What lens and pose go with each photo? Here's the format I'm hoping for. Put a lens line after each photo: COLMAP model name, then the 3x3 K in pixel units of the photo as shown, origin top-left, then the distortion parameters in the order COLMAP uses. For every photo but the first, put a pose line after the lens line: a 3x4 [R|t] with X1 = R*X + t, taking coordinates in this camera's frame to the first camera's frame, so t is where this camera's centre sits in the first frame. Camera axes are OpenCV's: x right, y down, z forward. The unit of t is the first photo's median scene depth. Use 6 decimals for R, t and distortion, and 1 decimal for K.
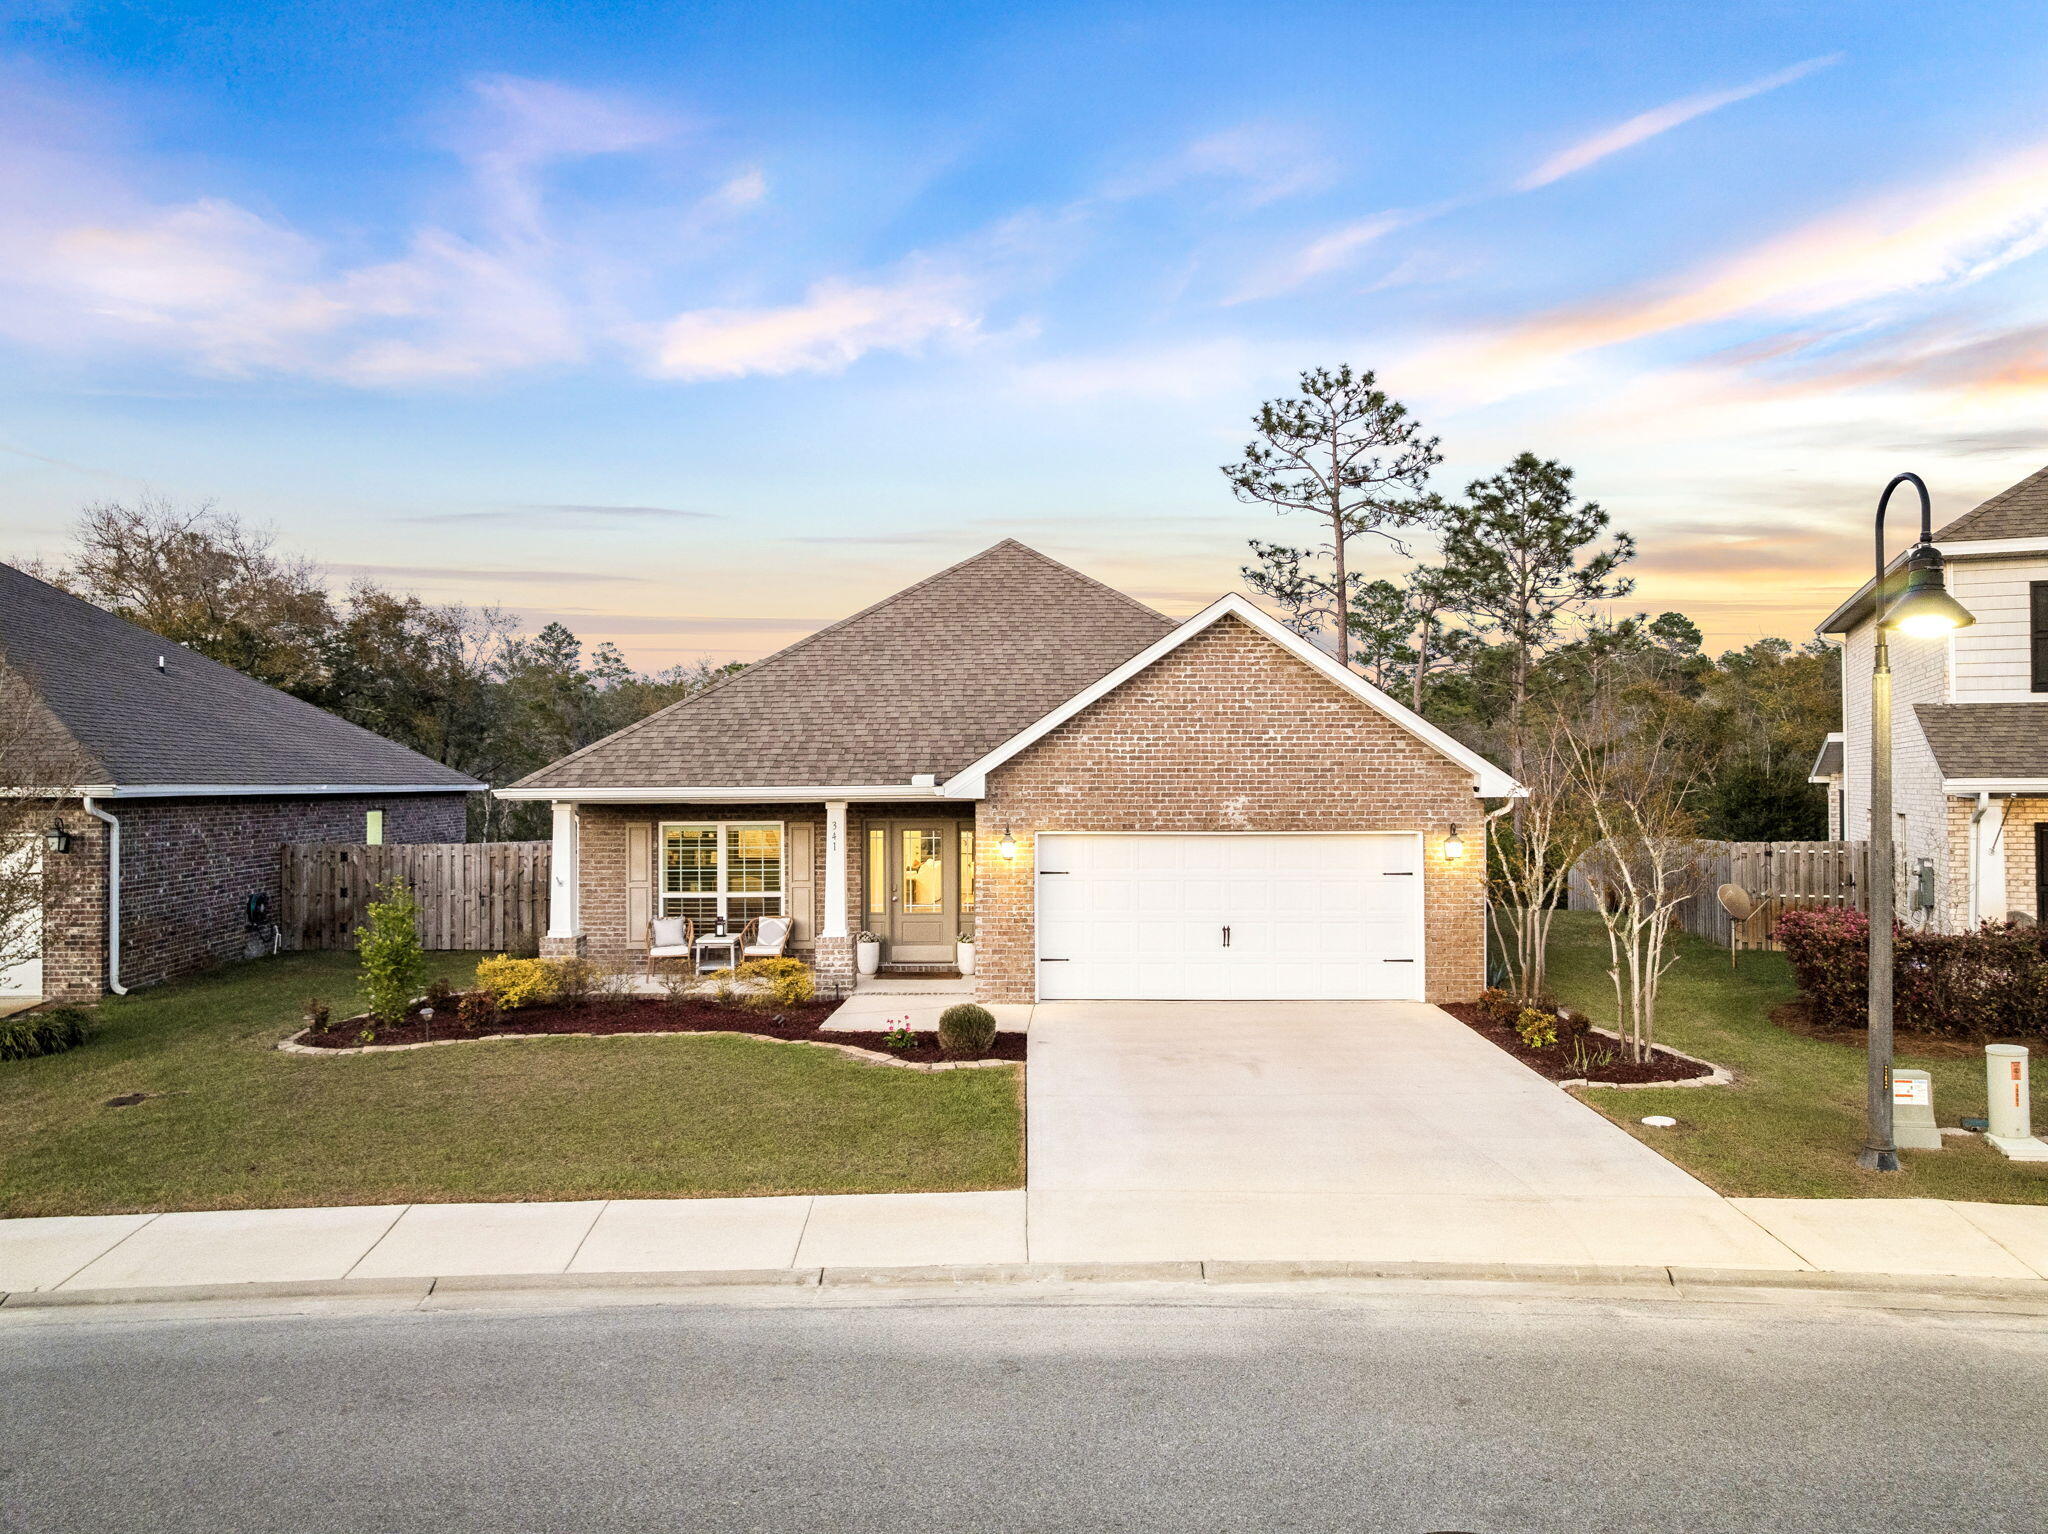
lens RADIAL K [[1459.5, 0, 1038.8], [0, 1459.5, 772.2], [0, 0, 1]] dist [-0.028372, -0.005955]
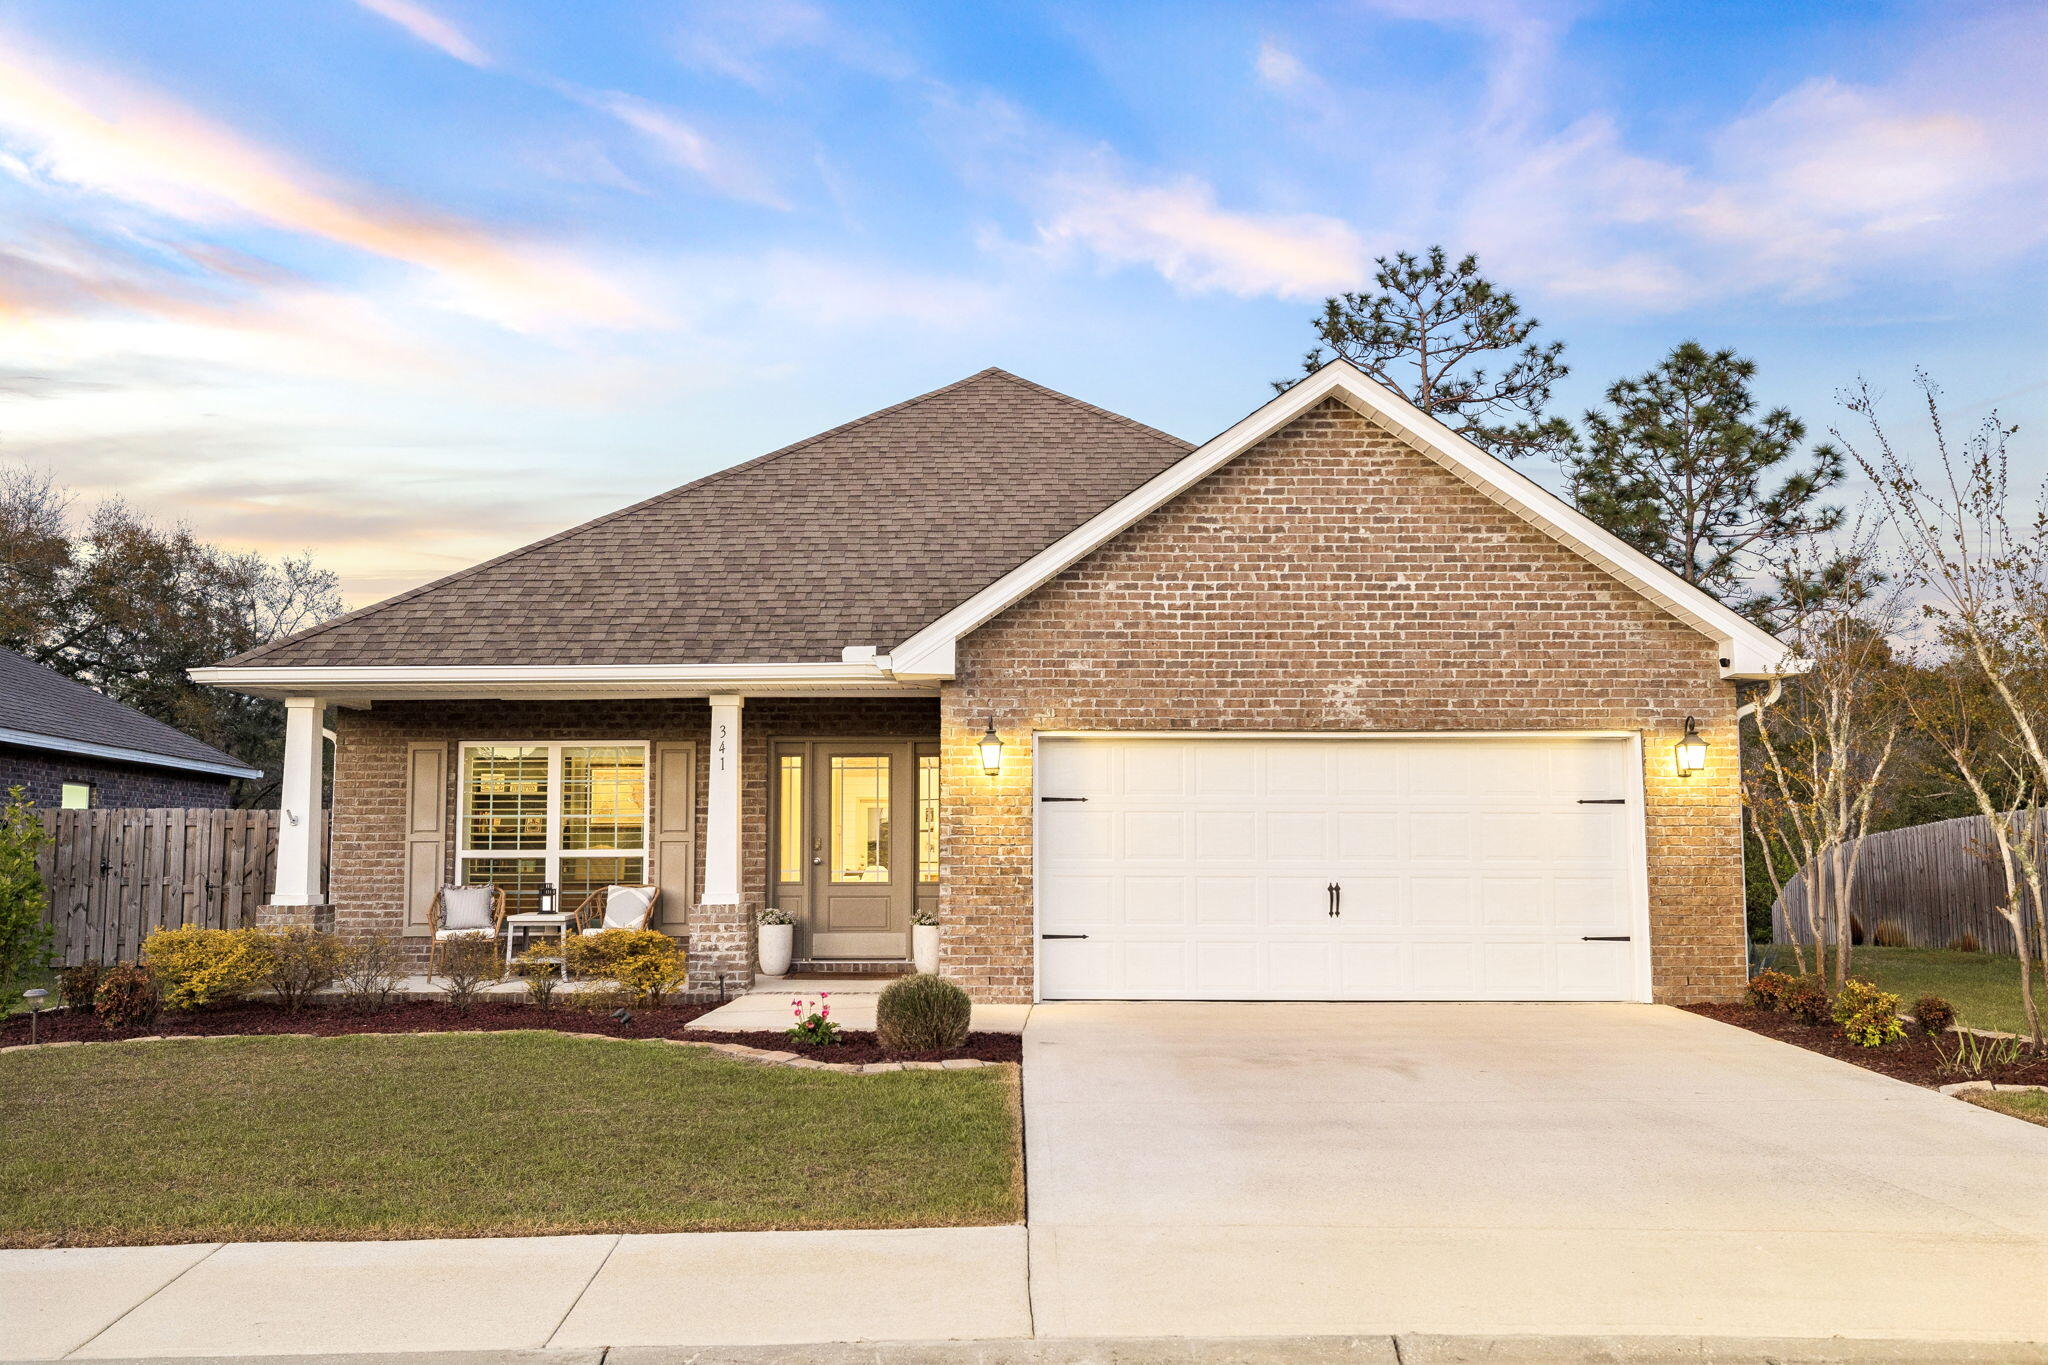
lens RADIAL K [[1836.5, 0, 1024.0], [0, 1836.5, 682.5], [0, 0, 1]] dist [-0.006888, 0.020397]
pose [[0.999997, 0.000452, -0.002332, -0.004547], [-0.000662, 0.995876, -0.090720, 0.083546], [0.002281, 0.090721, 0.995874, 0.177271]]
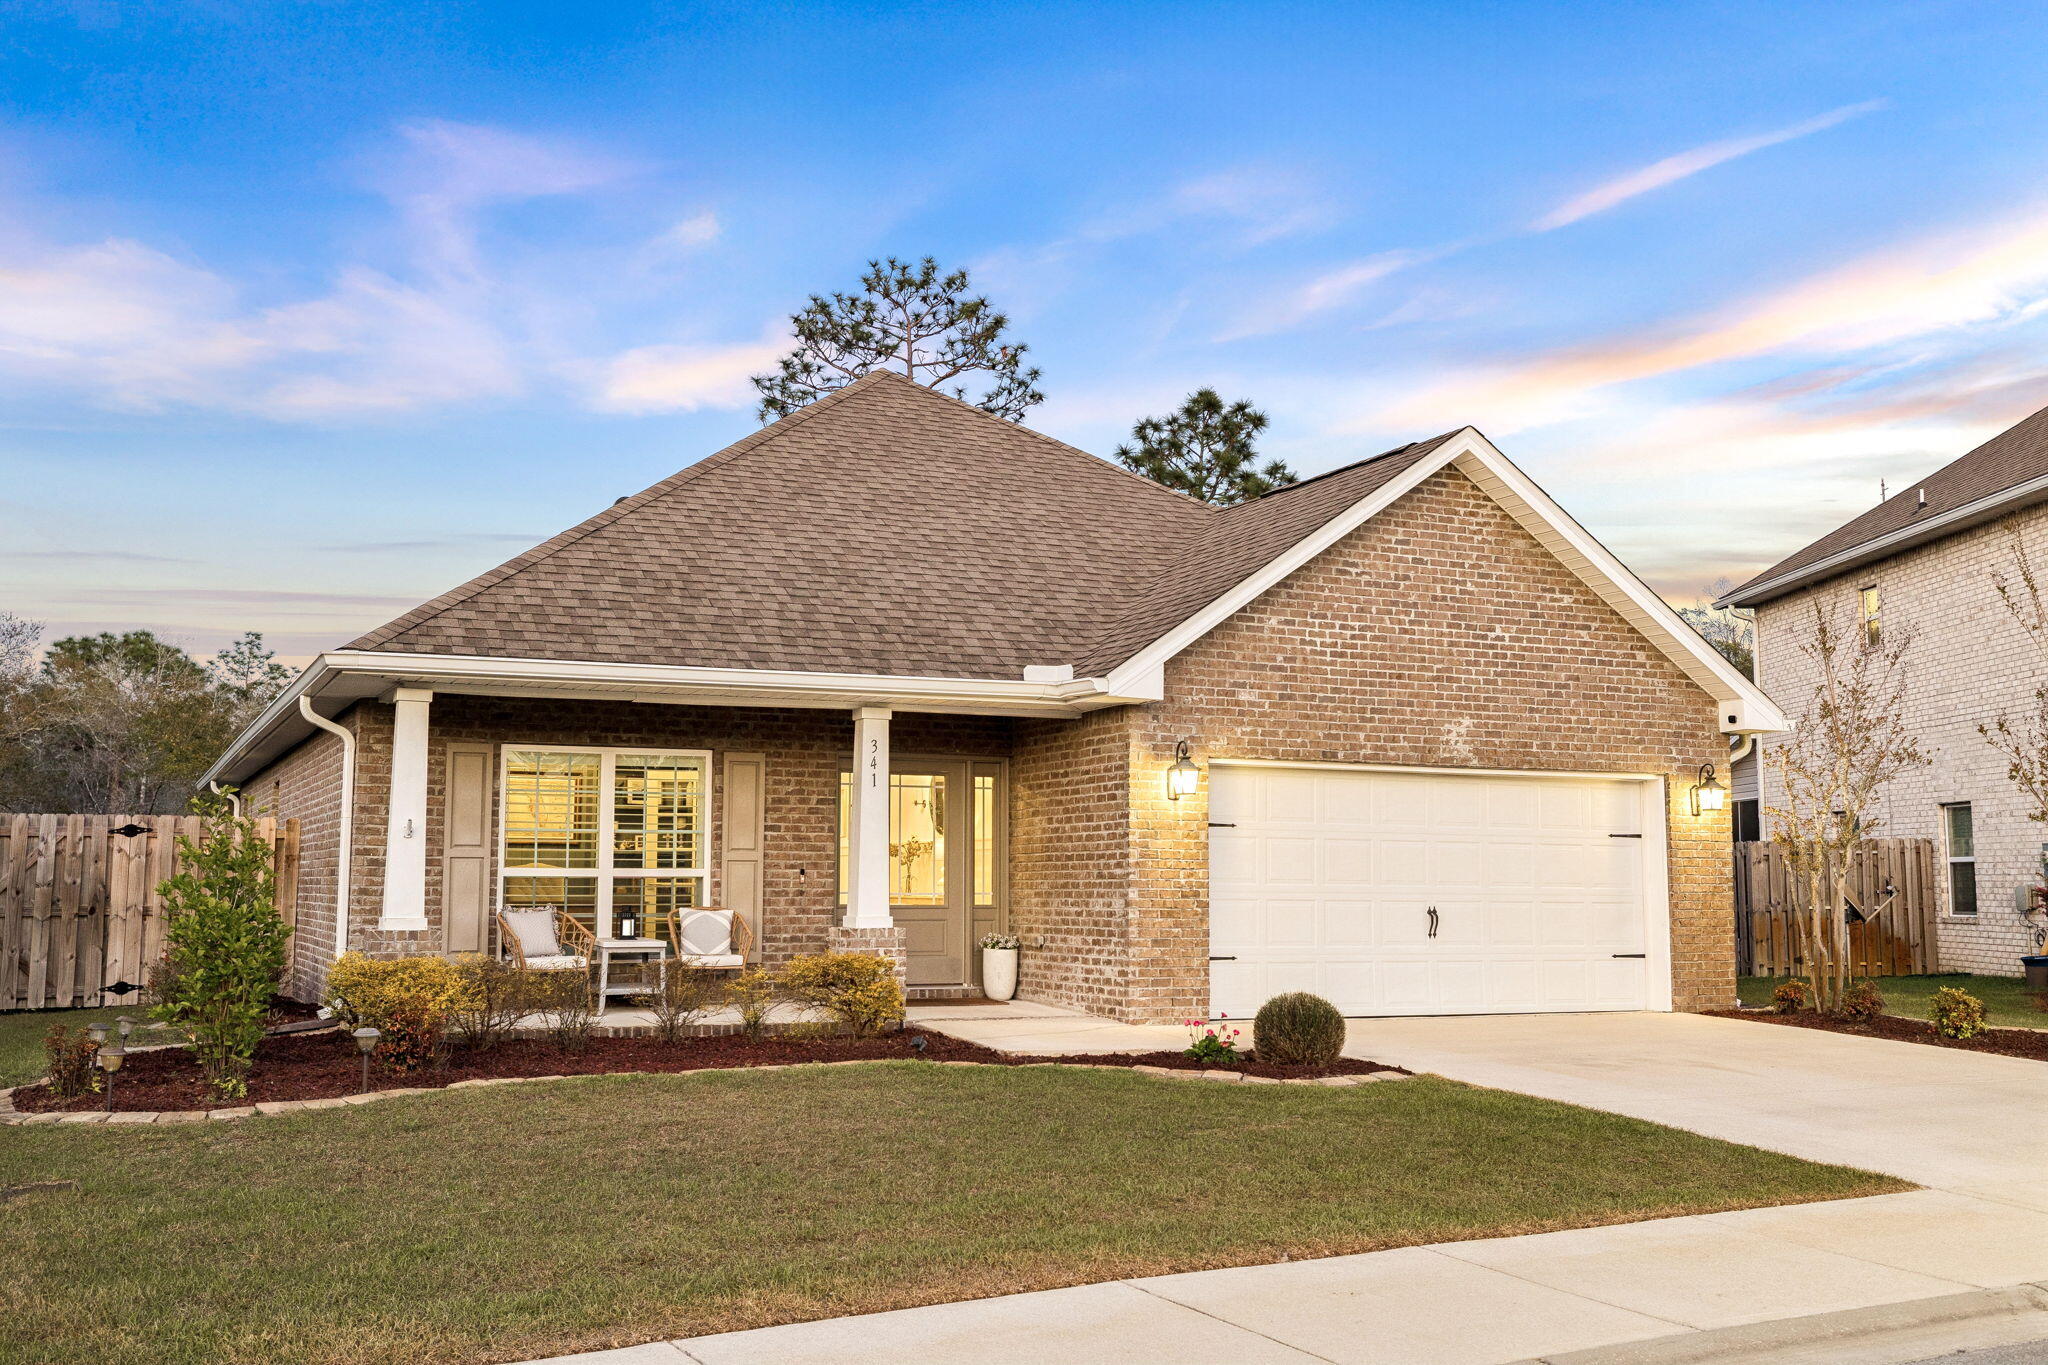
lens RADIAL K [[2002.2, 0, 1024.0], [0, 2002.2, 682.5], [0, 0, 1]] dist [-0.006962, 0.005180]
pose [[0.909120, 0.049181, 0.413620, -0.408101], [-0.009686, 0.995233, -0.097048, 0.085857], [-0.416421, 0.084222, 0.905262, 0.196247]]
